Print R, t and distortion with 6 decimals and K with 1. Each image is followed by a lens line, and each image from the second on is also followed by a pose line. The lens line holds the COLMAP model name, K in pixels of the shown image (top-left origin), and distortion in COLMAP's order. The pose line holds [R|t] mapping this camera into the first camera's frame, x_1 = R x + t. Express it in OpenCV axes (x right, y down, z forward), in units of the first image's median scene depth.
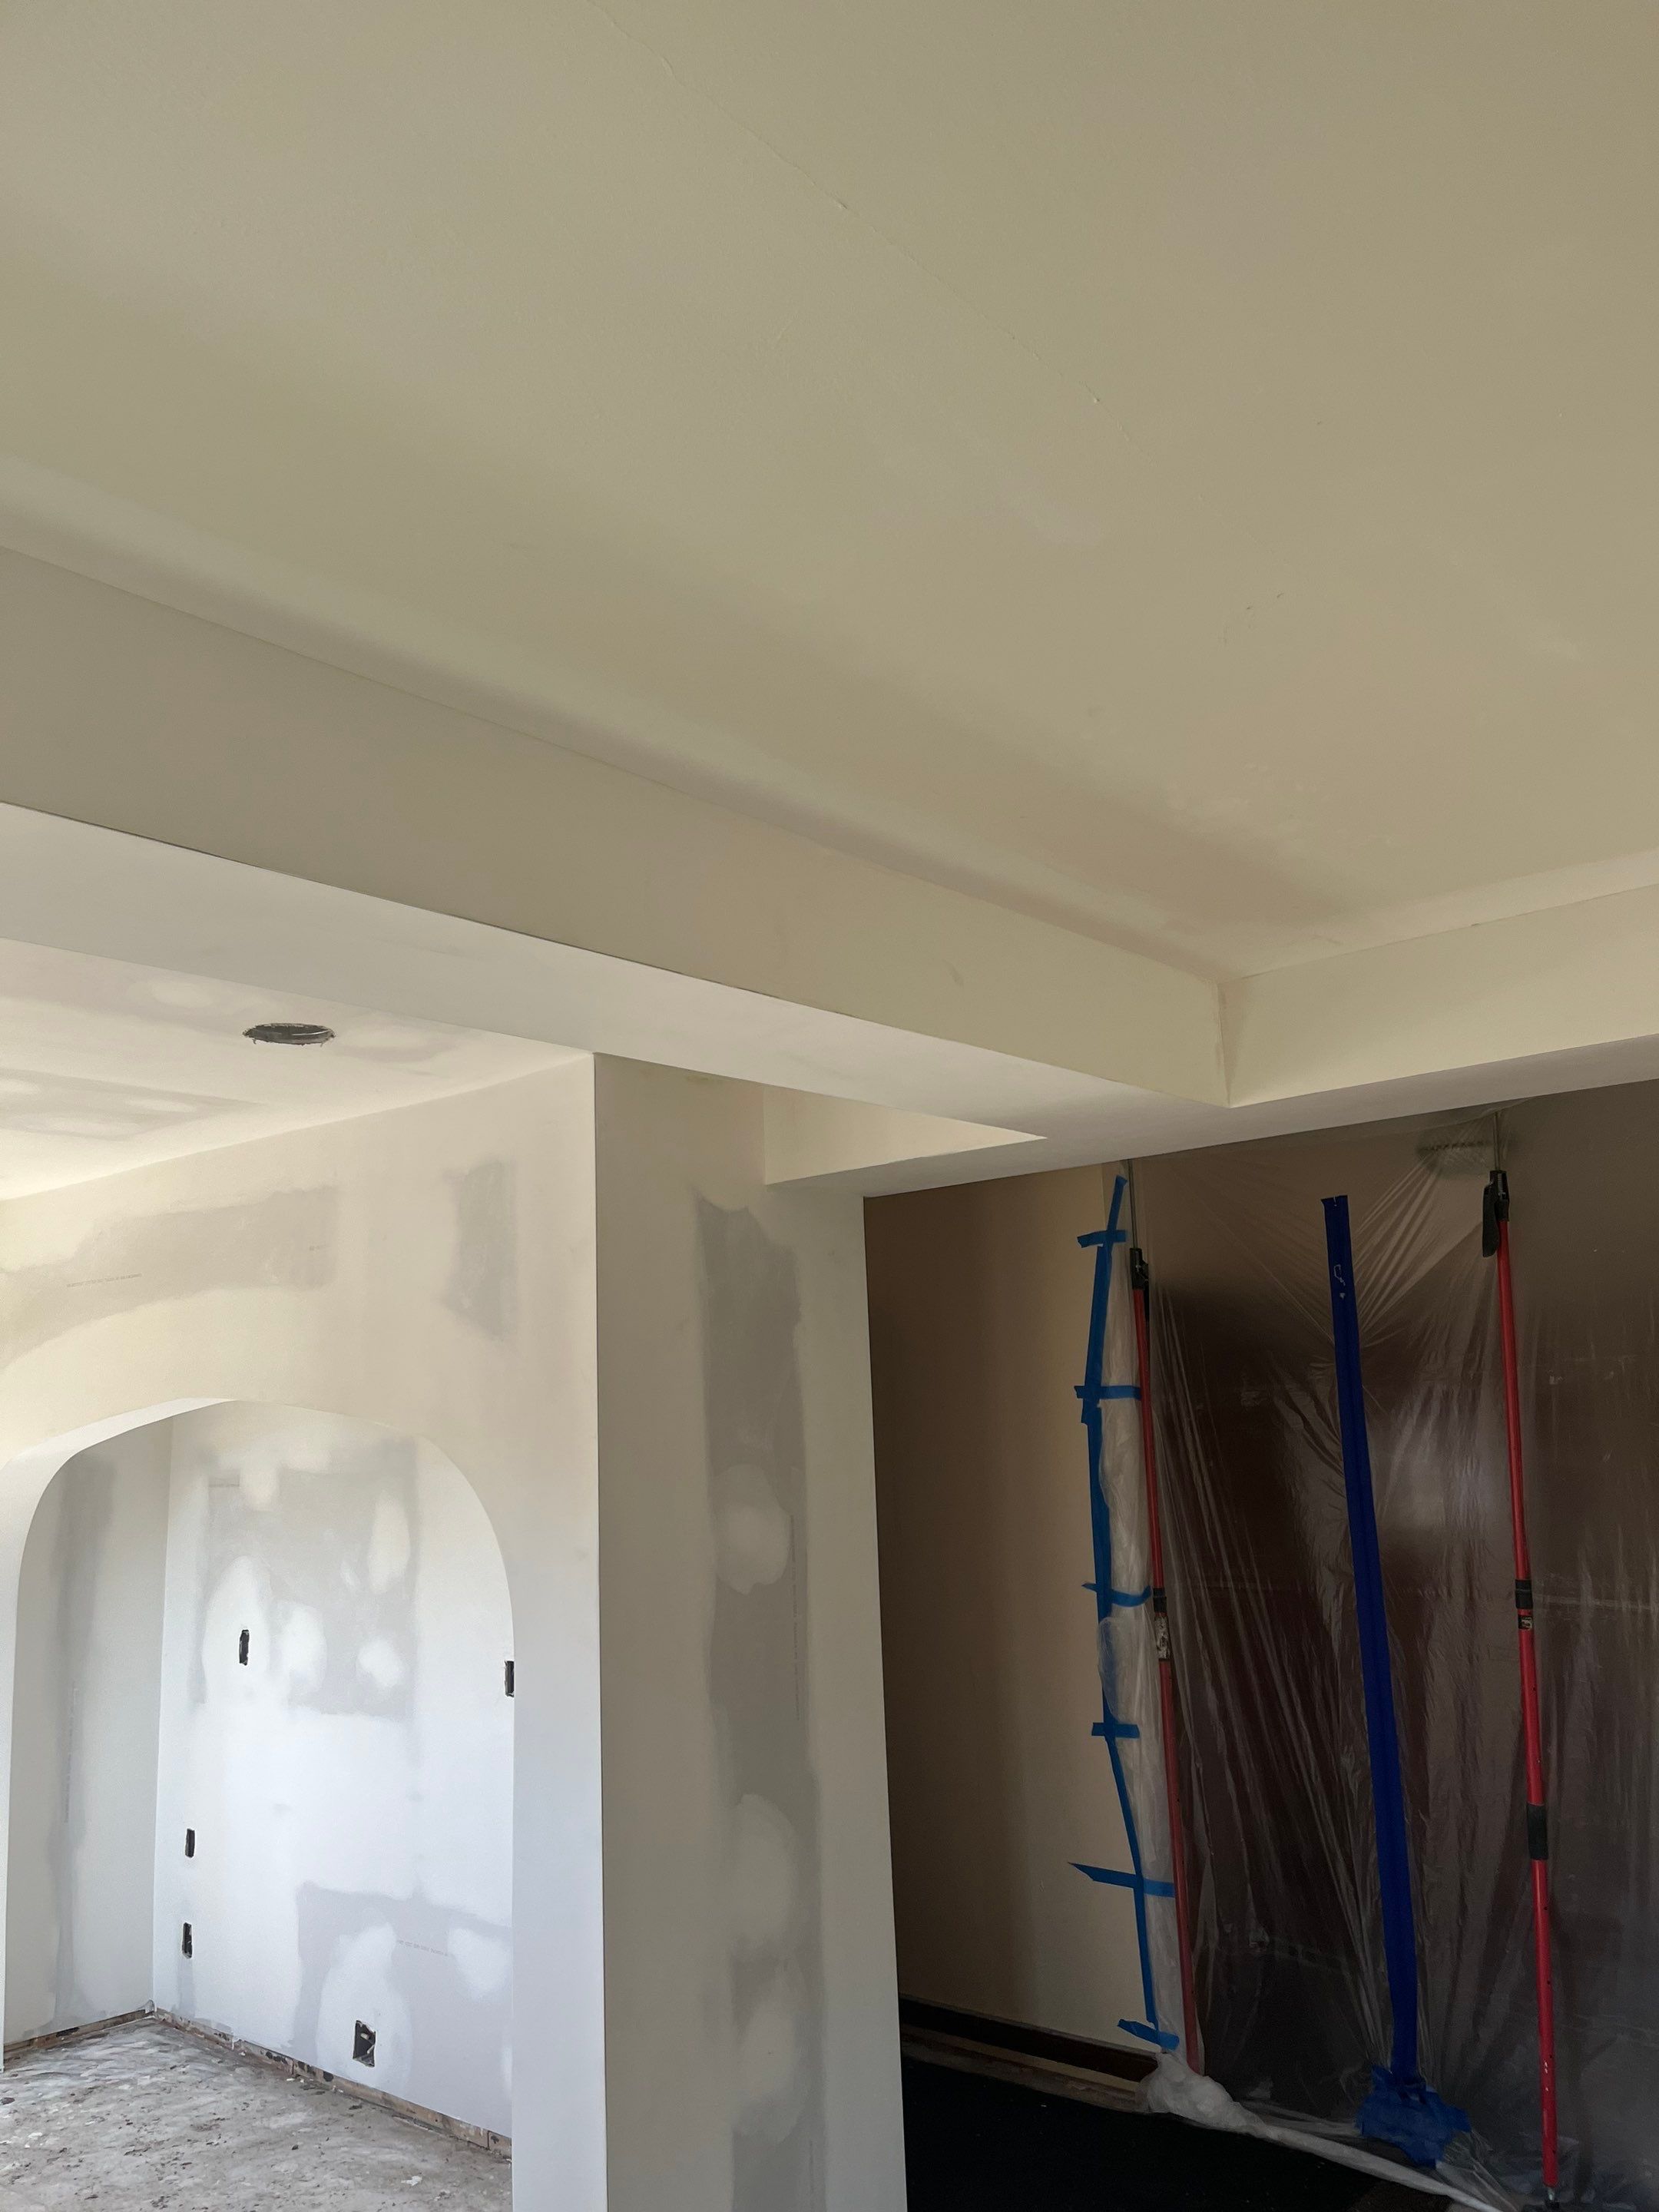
lens RADIAL K [[1553.7, 0, 831.0], [0, 1553.7, 1111.8], [0, 0, 1]] dist [0.072369, -0.085159]
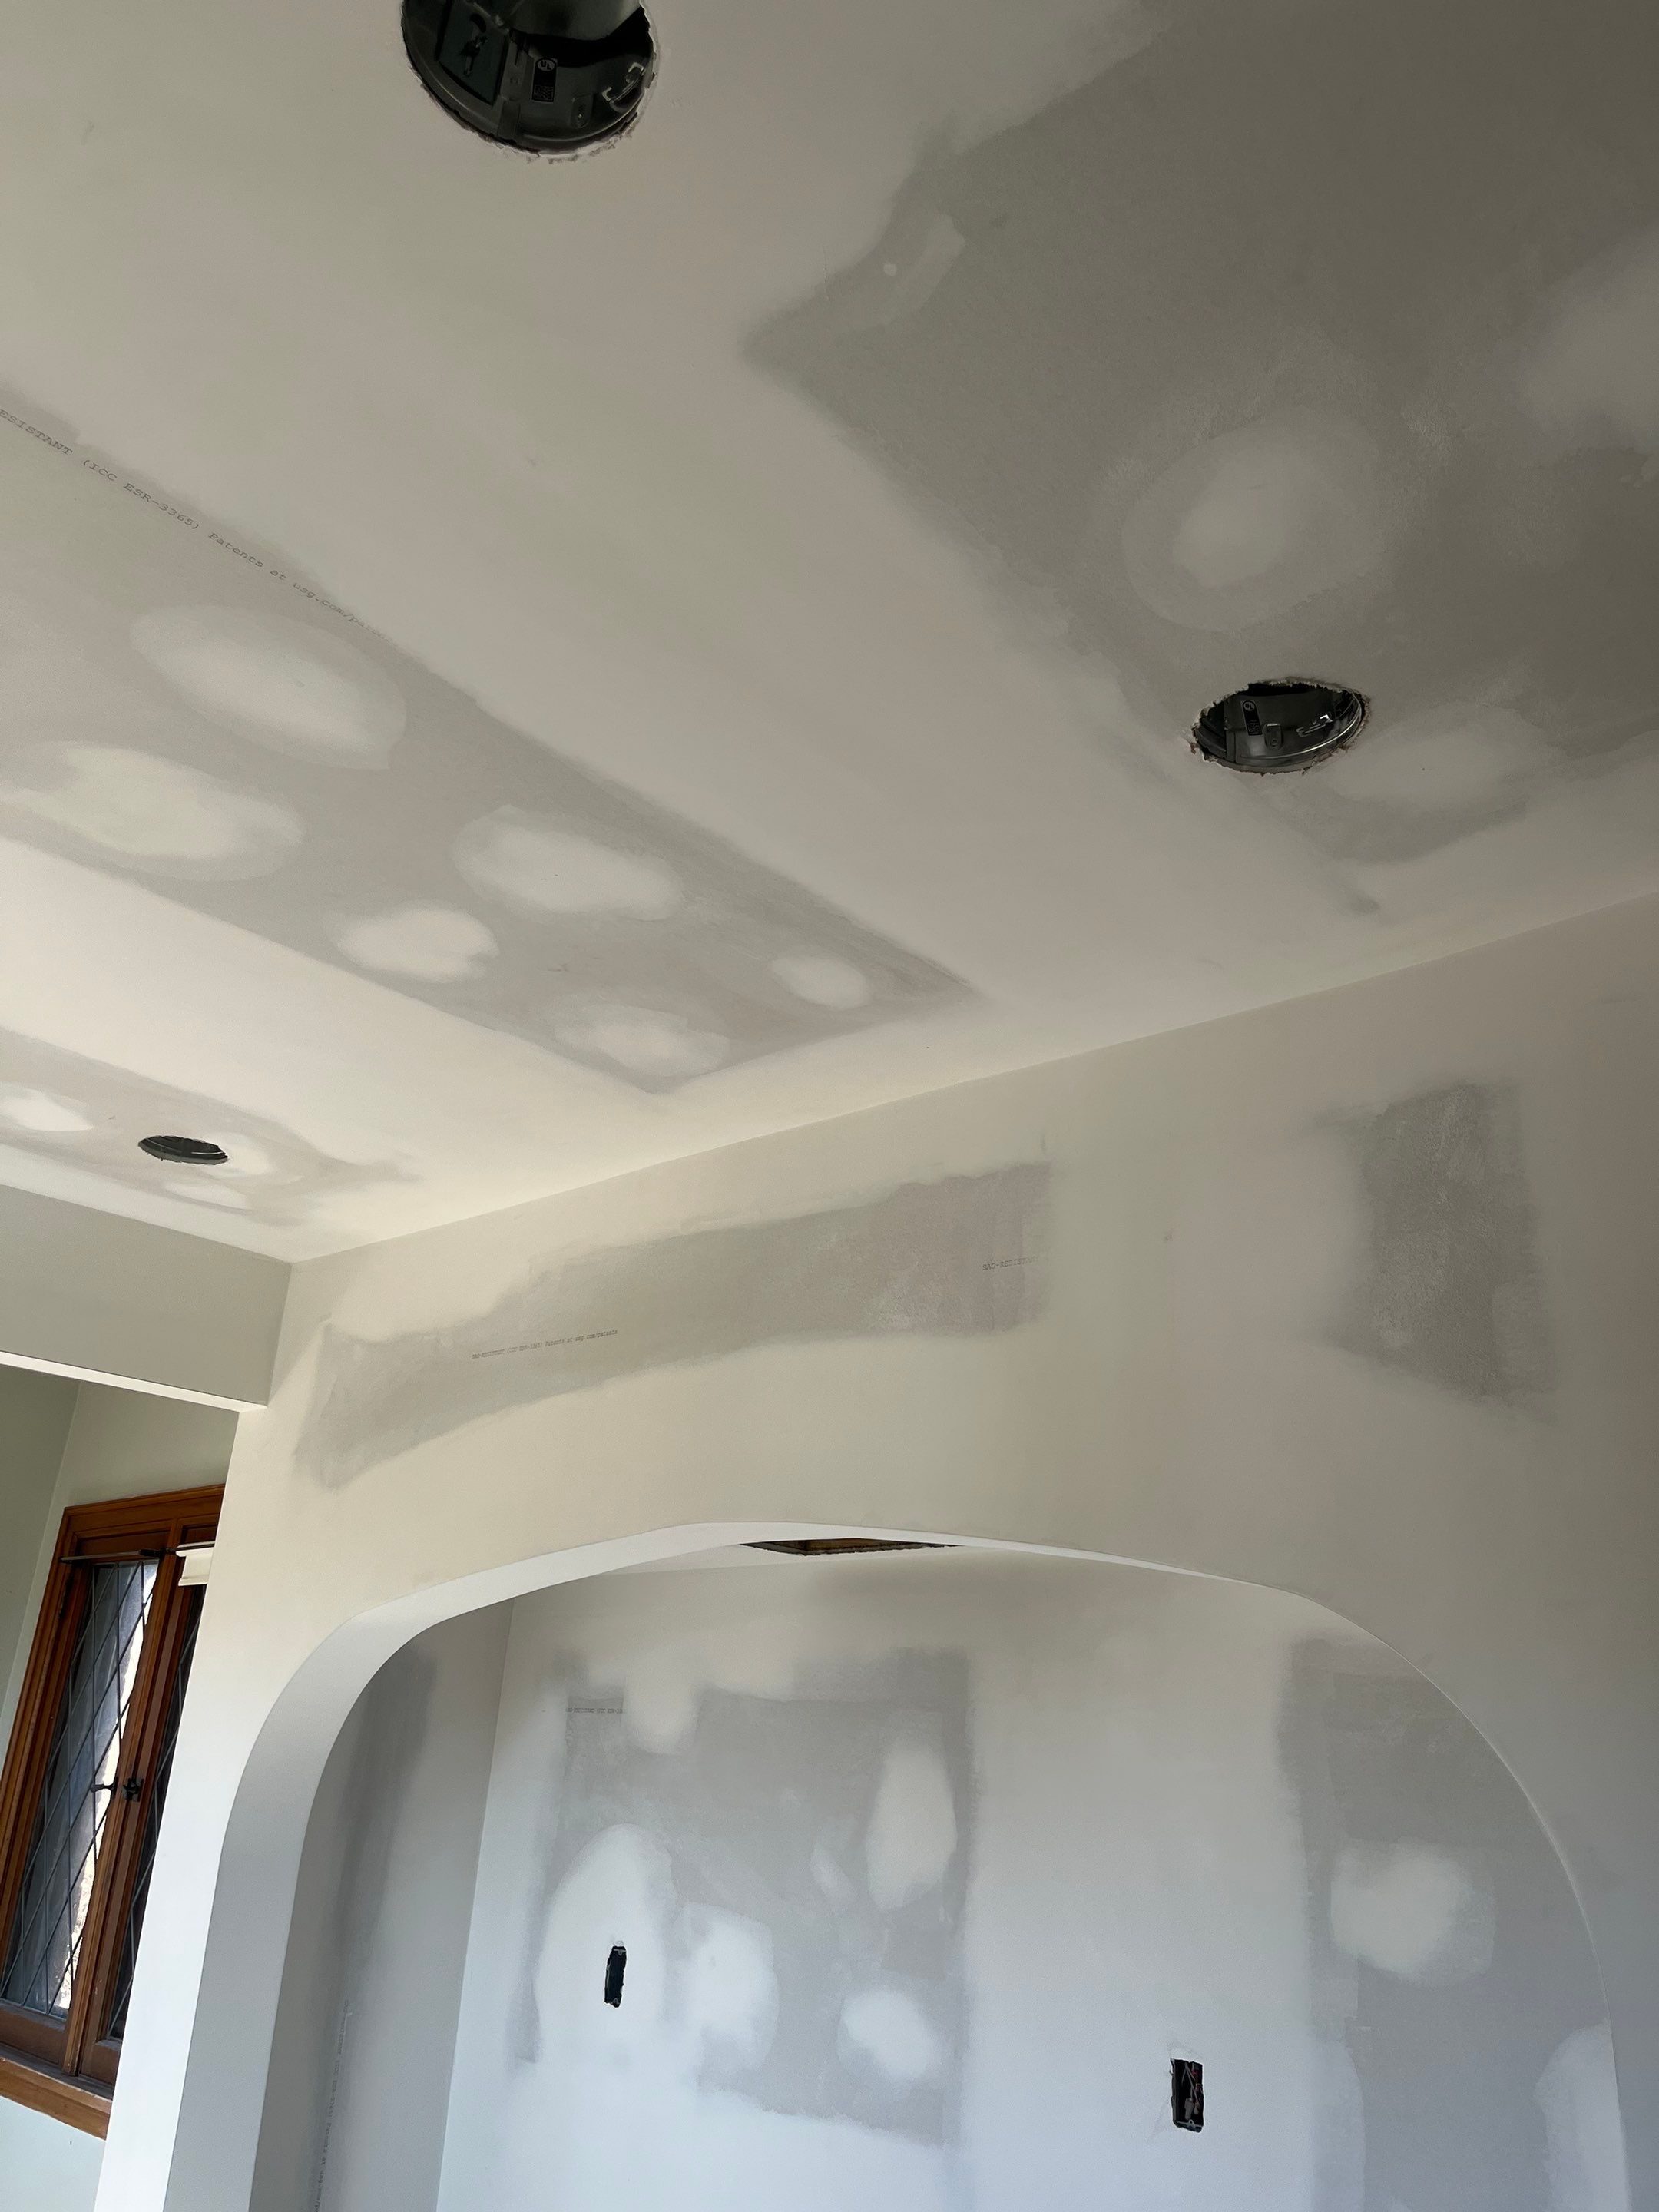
lens RADIAL K [[1553.7, 0, 831.0], [0, 1553.7, 1111.8], [0, 0, 1]] dist [0.072369, -0.085159]
pose [[0.994602, 0.078464, -0.067892, -0.288694], [-0.090657, 0.975435, -0.200769, 0.125450], [0.050471, 0.205840, 0.977283, 0.323960]]
